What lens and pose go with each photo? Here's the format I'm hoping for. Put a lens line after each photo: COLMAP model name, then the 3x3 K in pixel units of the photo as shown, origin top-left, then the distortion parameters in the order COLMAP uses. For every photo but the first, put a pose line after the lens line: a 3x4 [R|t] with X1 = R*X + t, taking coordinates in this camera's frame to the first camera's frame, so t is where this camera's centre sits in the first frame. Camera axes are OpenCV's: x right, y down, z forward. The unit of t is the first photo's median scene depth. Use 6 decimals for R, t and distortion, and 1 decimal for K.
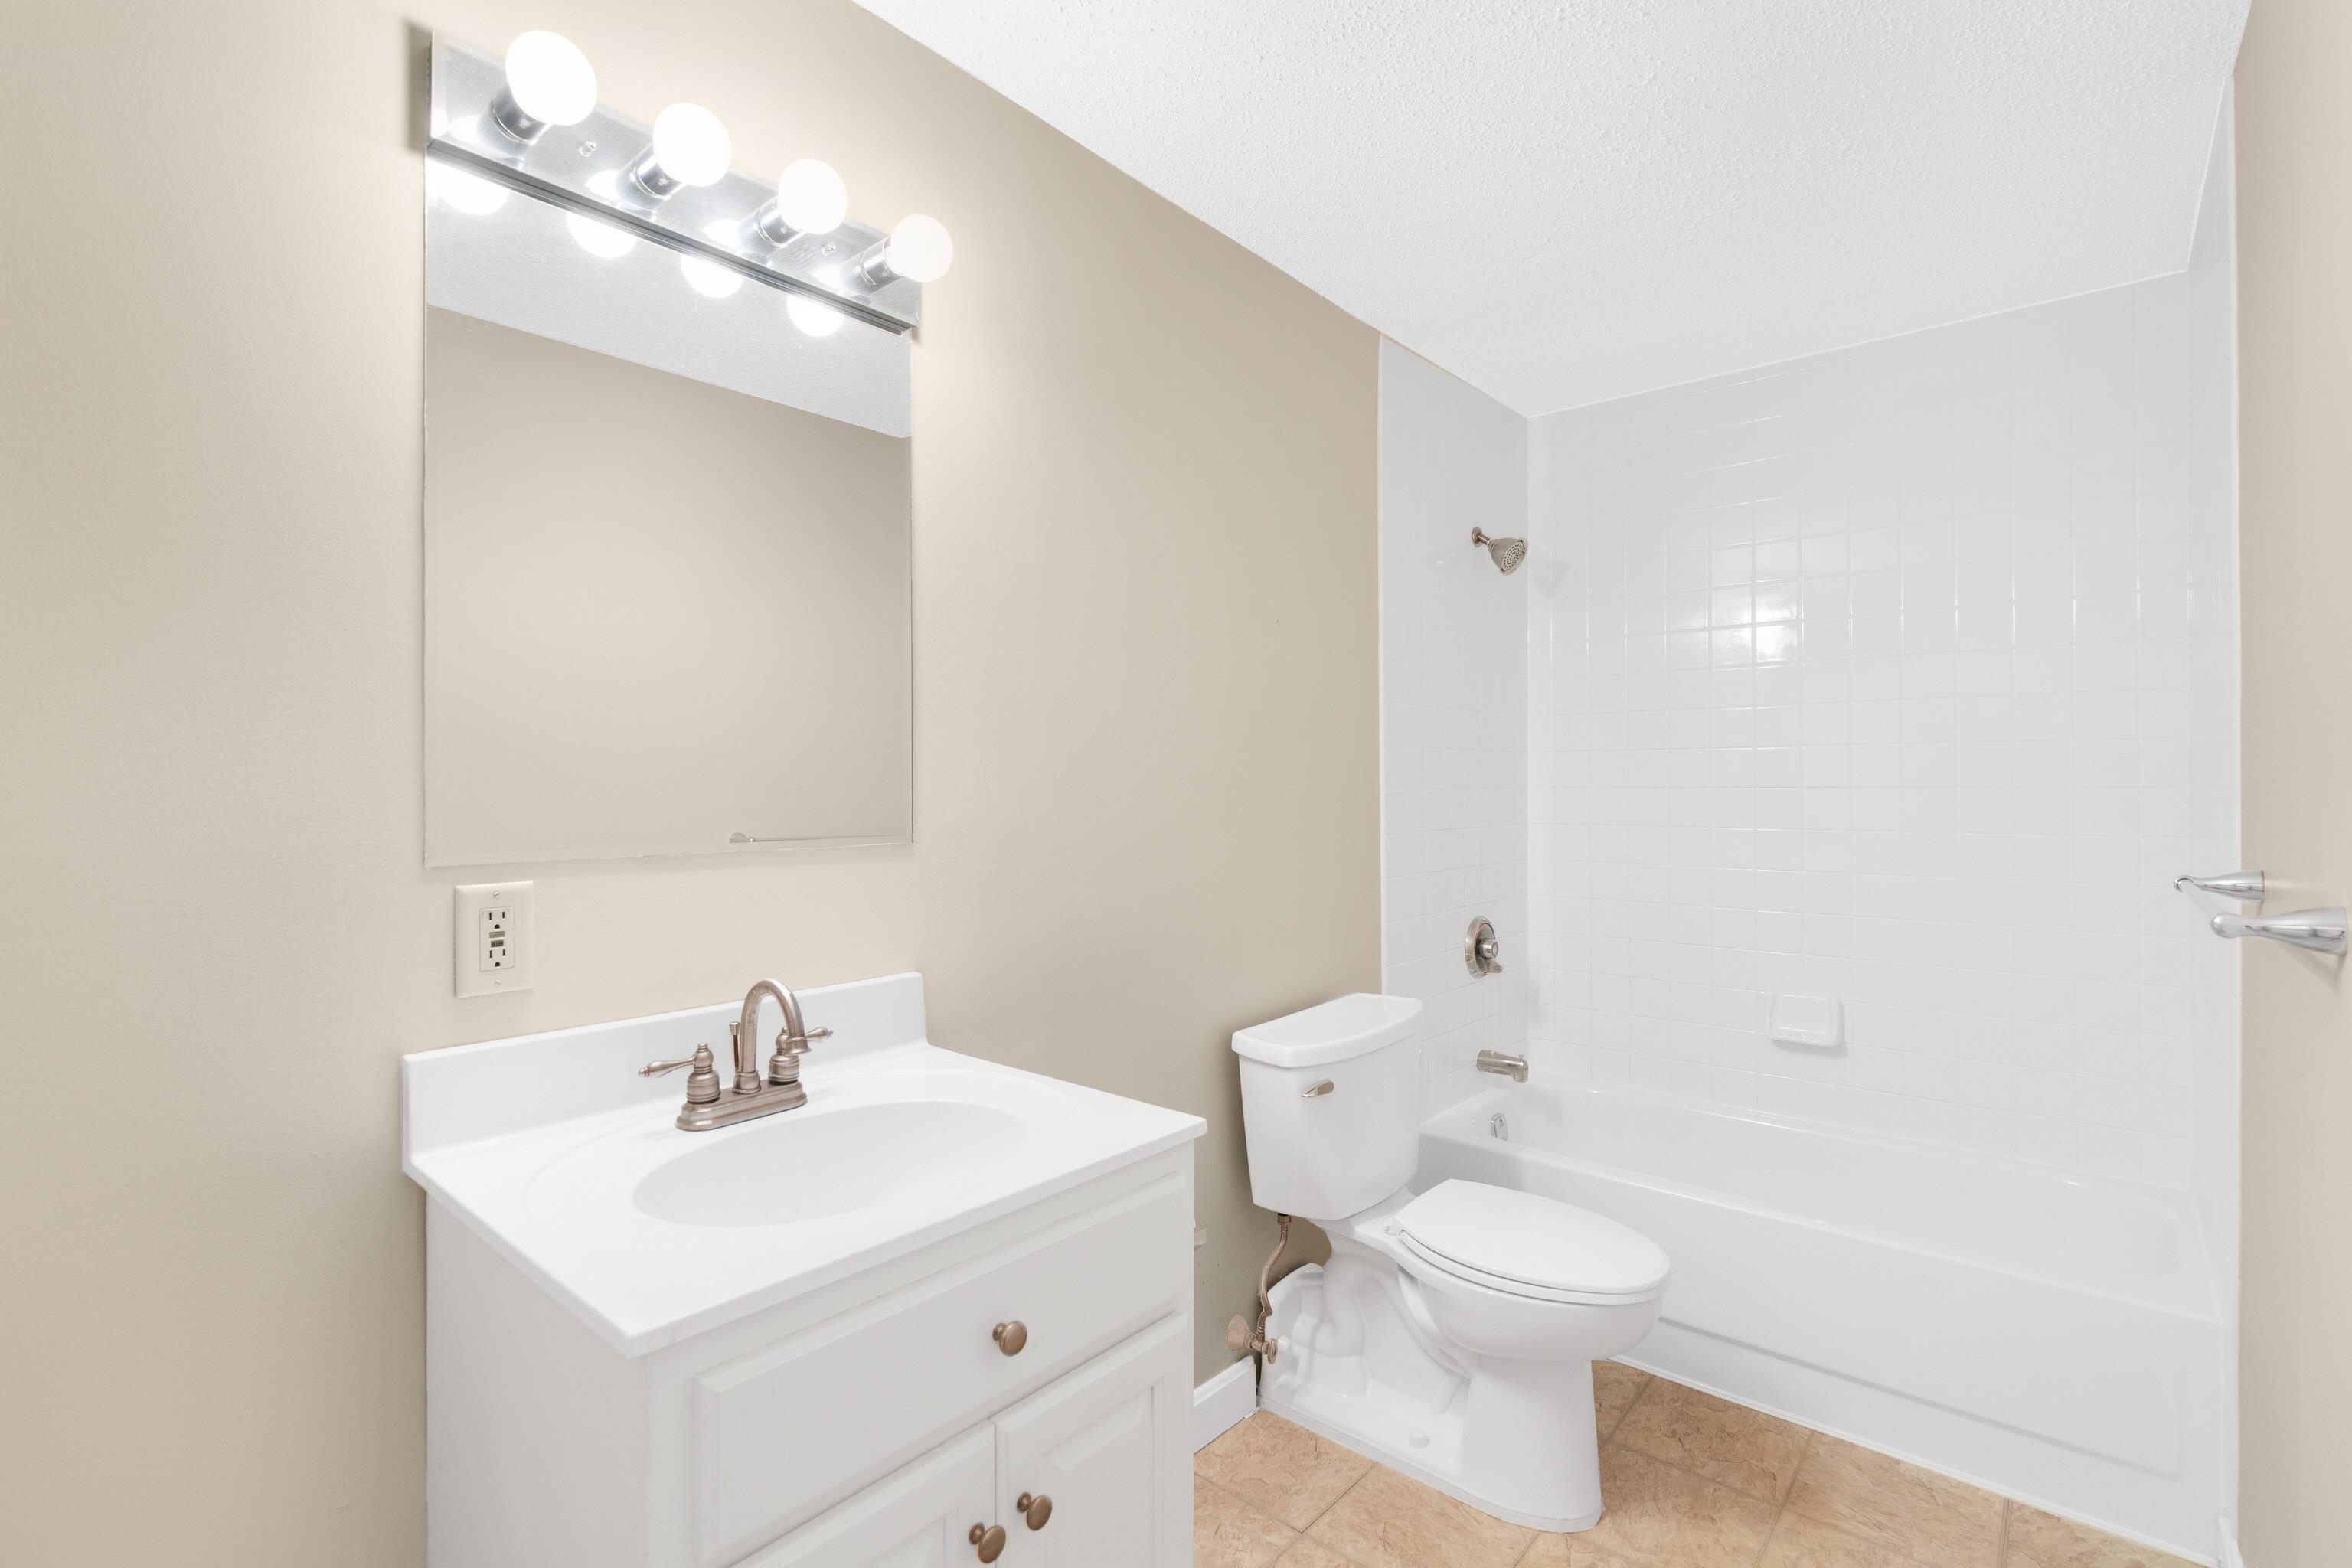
lens RADIAL K [[1081.9, 0, 1170.6], [0, 1081.9, 781.0], [0, 0, 1]] dist [-0.000524, -0.001412]
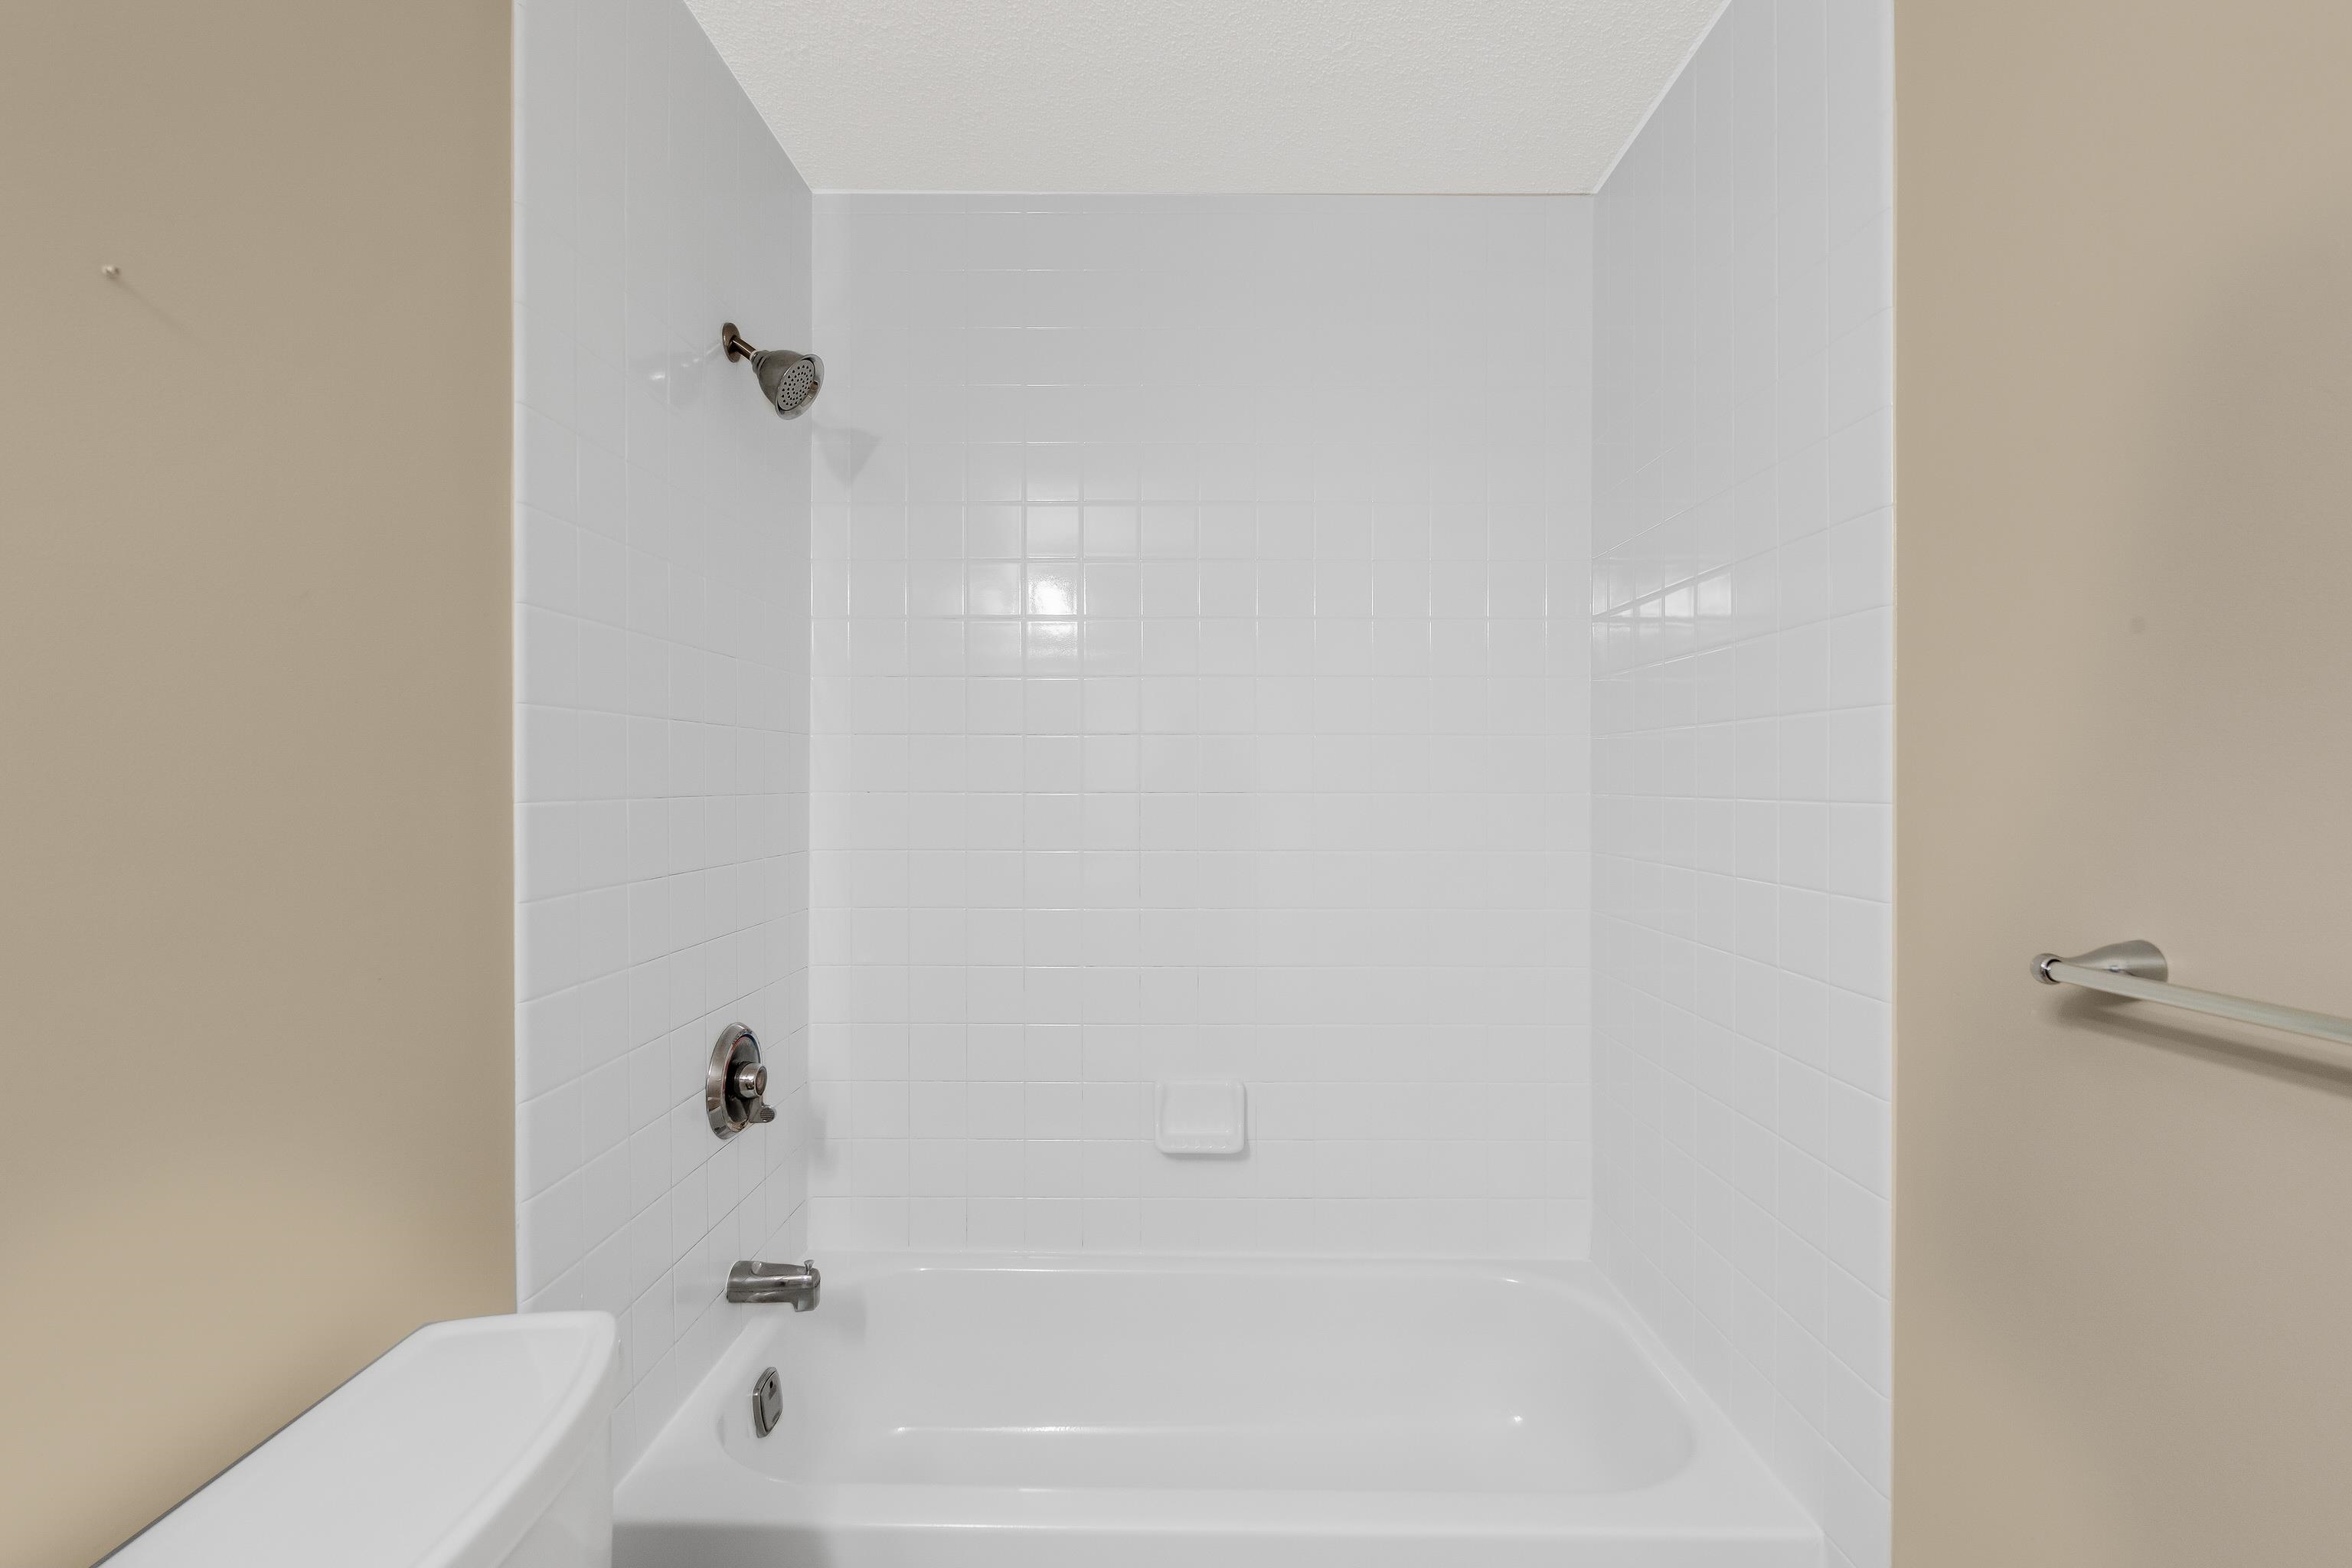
lens RADIAL K [[1081.9, 0, 1156.8], [0, 1081.9, 766.0], [0, 0, 1]] dist [-0.000524, -0.001412]
pose [[0.771352, 0.004940, 0.636390, 0.098889], [-0.000515, 0.999974, -0.007138, -0.005056], [-0.636409, 0.005178, 0.771335, 0.432345]]
